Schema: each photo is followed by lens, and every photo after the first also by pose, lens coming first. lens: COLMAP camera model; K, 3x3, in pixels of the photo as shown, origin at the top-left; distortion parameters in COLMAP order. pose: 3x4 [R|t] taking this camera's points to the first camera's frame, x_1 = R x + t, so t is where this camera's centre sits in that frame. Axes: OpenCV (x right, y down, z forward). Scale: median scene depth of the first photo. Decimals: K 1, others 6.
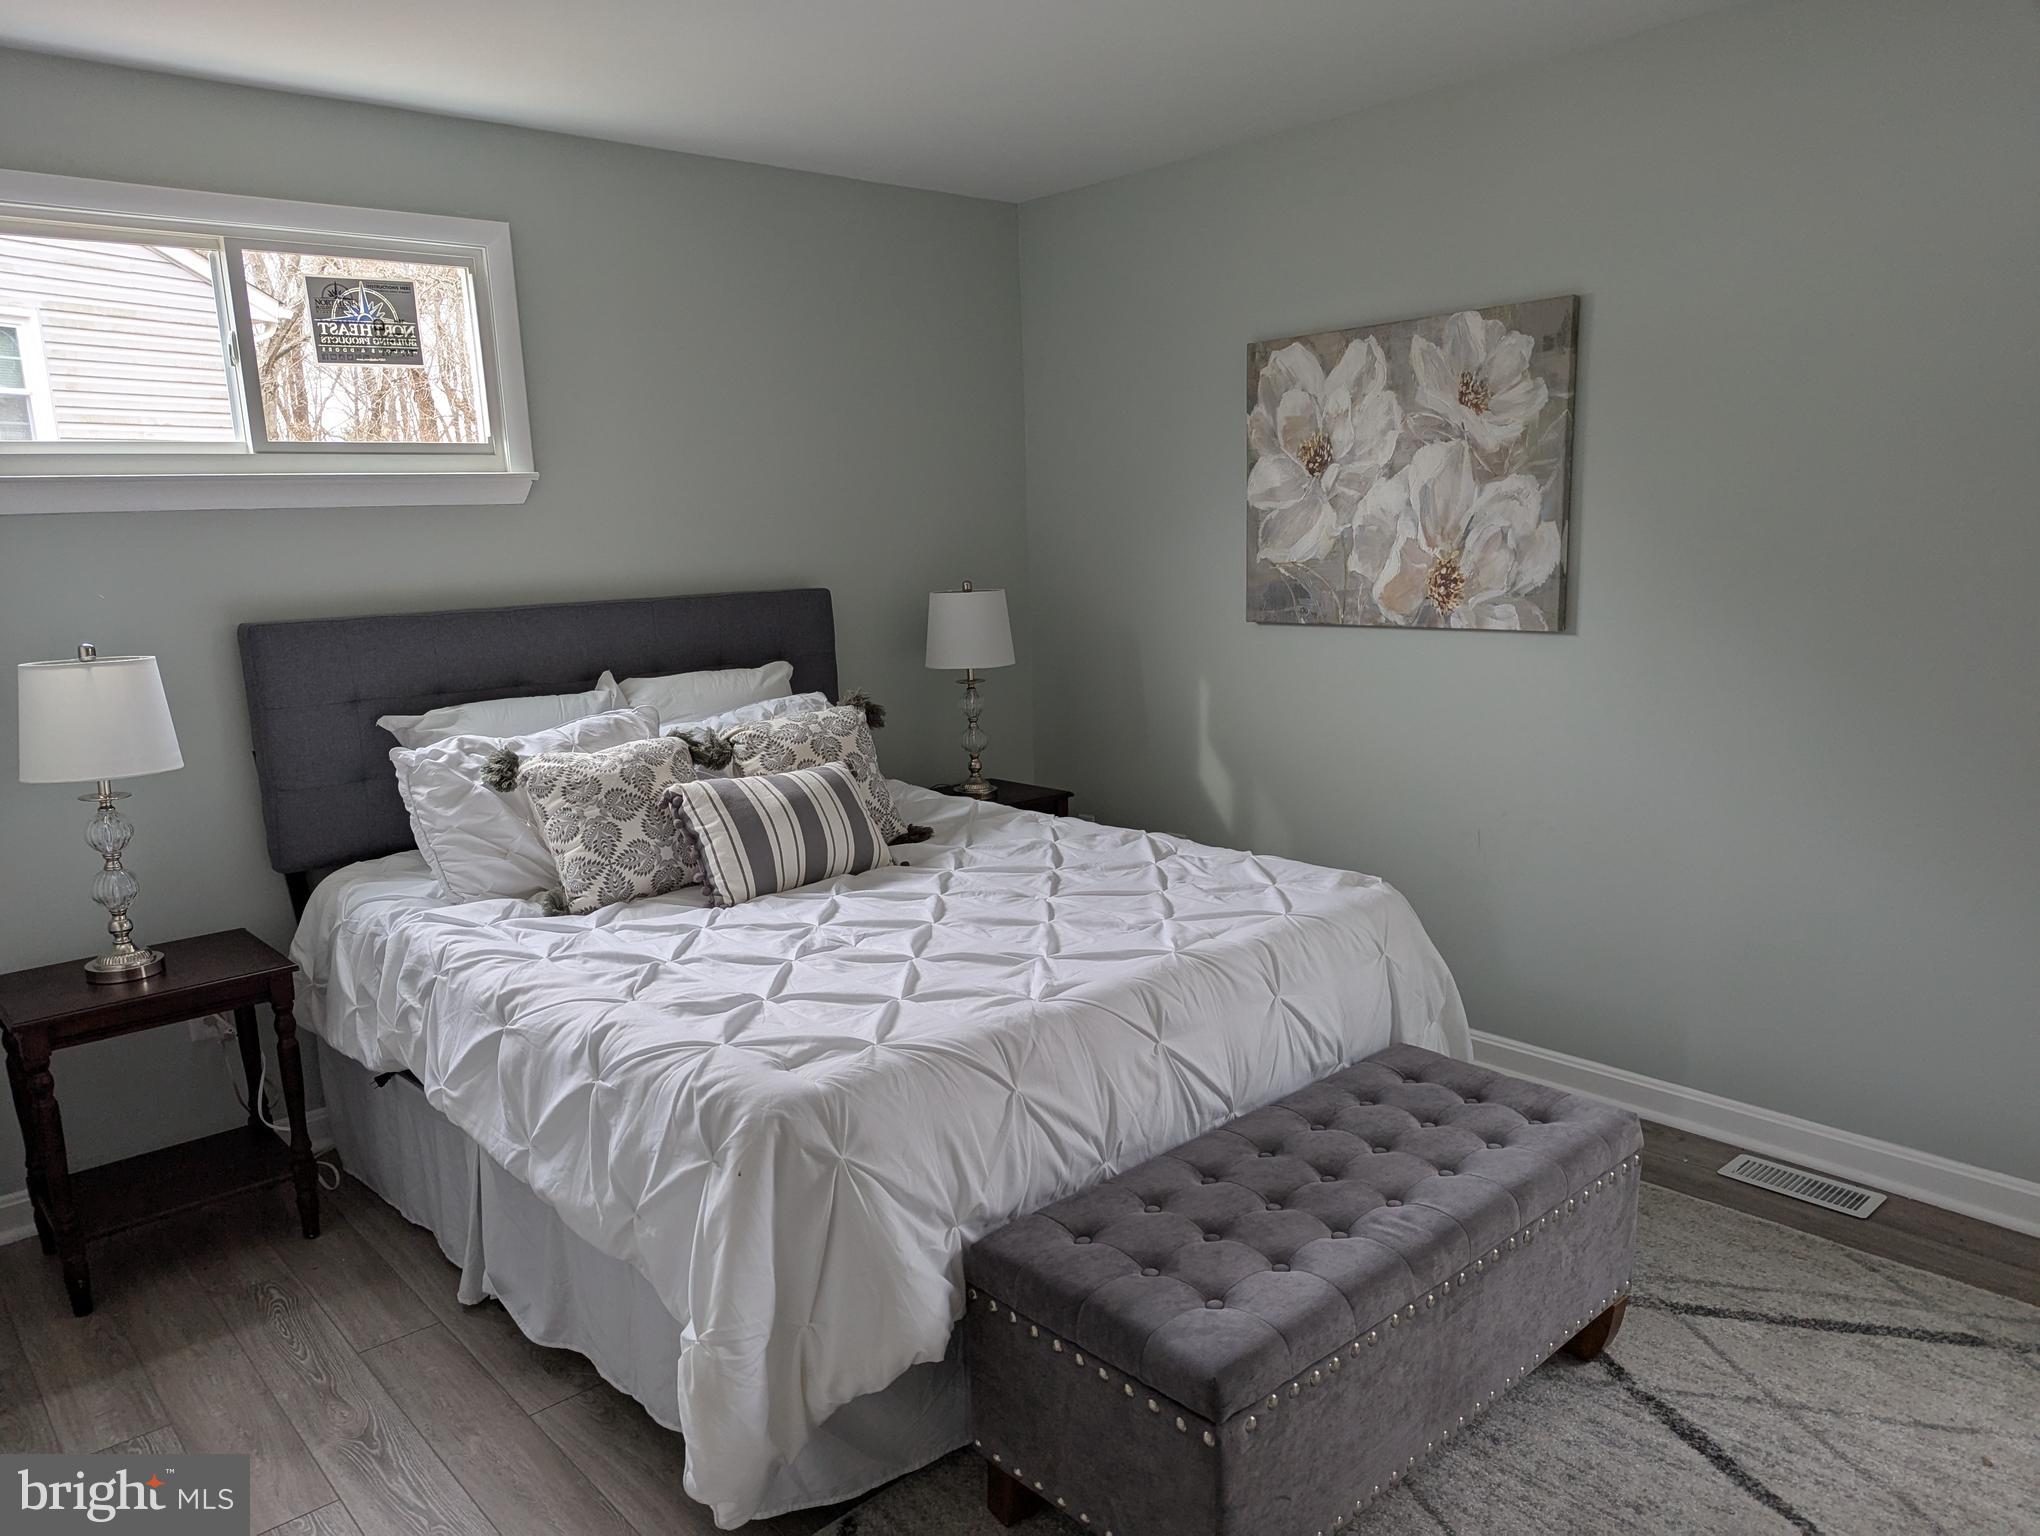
lens RADIAL K [[1428.3, 0, 1015.2], [0, 1428.3, 770.1], [0, 0, 1]] dist [0.050900, -0.048194]
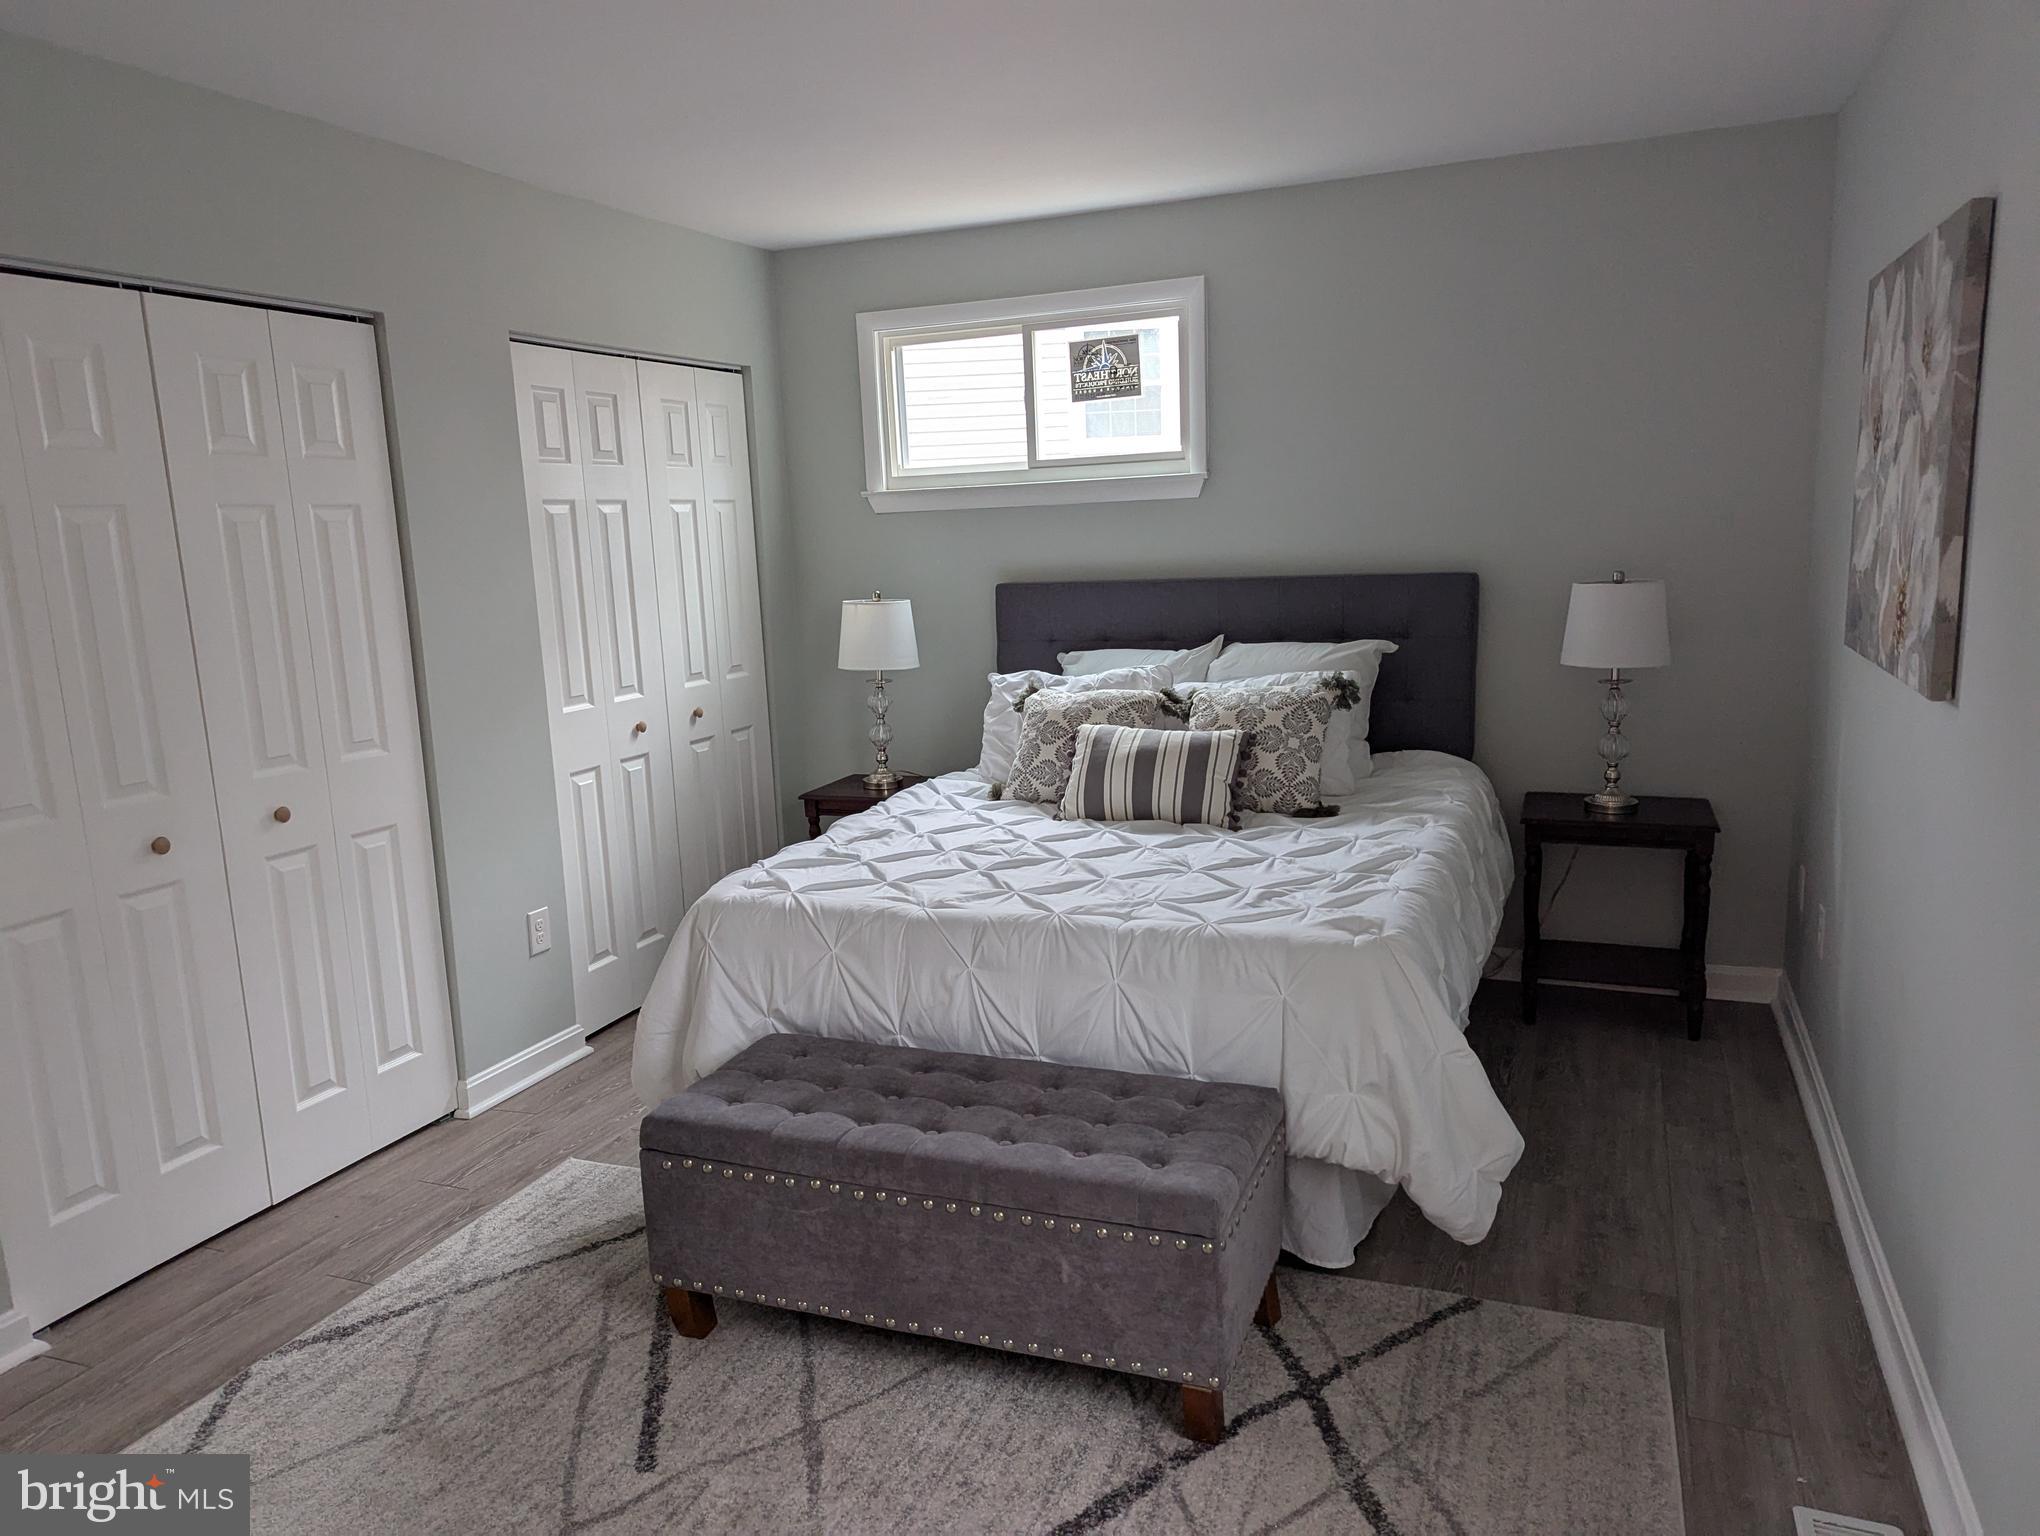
lens RADIAL K [[1428.3, 0, 1007.1], [0, 1428.3, 770.6], [0, 0, 1]] dist [0.050900, -0.048194]
pose [[0.444240, 0.171948, -0.879252, 0.789975], [-0.131341, 0.983305, 0.125937, -0.092160], [0.886228, 0.059535, 0.459407, 0.307148]]
